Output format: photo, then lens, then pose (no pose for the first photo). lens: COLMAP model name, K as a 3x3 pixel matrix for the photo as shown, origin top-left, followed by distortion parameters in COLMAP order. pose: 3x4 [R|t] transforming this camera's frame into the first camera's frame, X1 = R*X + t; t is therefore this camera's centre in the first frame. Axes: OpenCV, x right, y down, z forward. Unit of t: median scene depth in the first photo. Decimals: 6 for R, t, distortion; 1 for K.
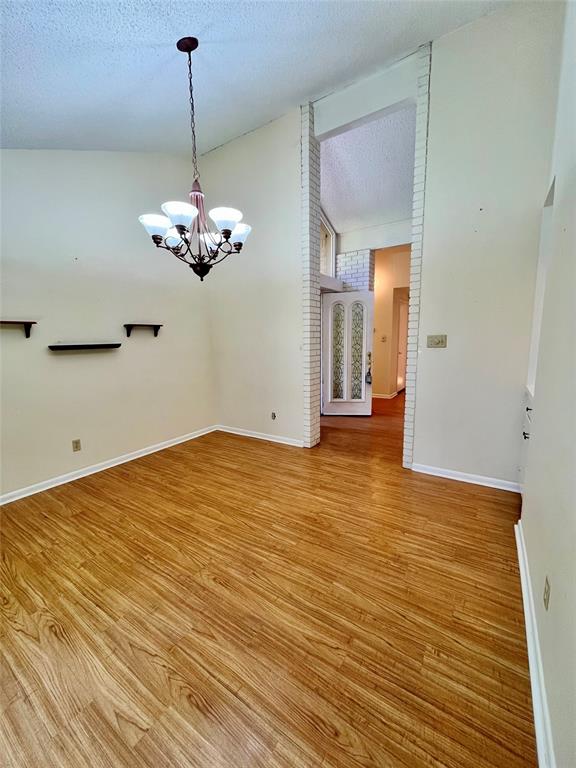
lens RADIAL K [[311.1, 0, 285.1], [0, 311.1, 384.8], [0, 0, 1]] dist [-0.004080, 0.000852]
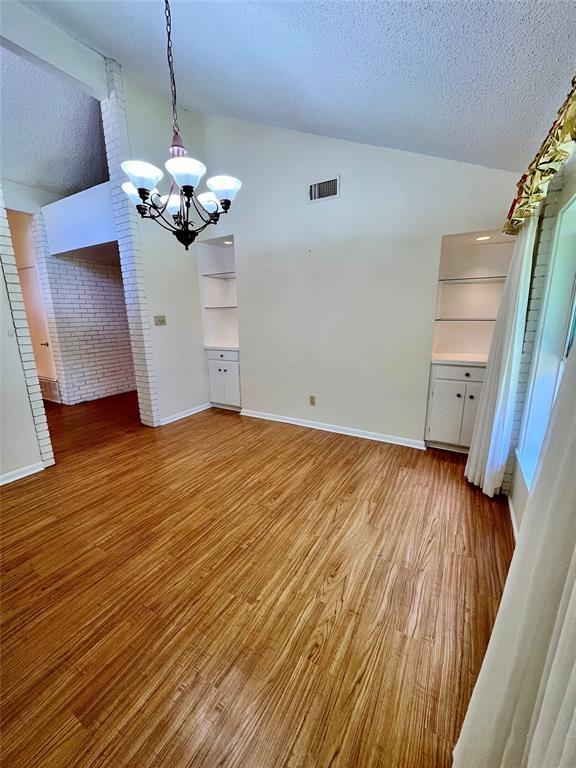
lens RADIAL K [[311.1, 0, 285.1], [0, 311.1, 384.8], [0, 0, 1]] dist [-0.004080, 0.000852]
pose [[-0.058567, -0.203398, 0.977343, -1.240889], [0.171390, 0.962438, 0.210567, -0.091779], [-0.983461, 0.179839, -0.021507, 0.791655]]
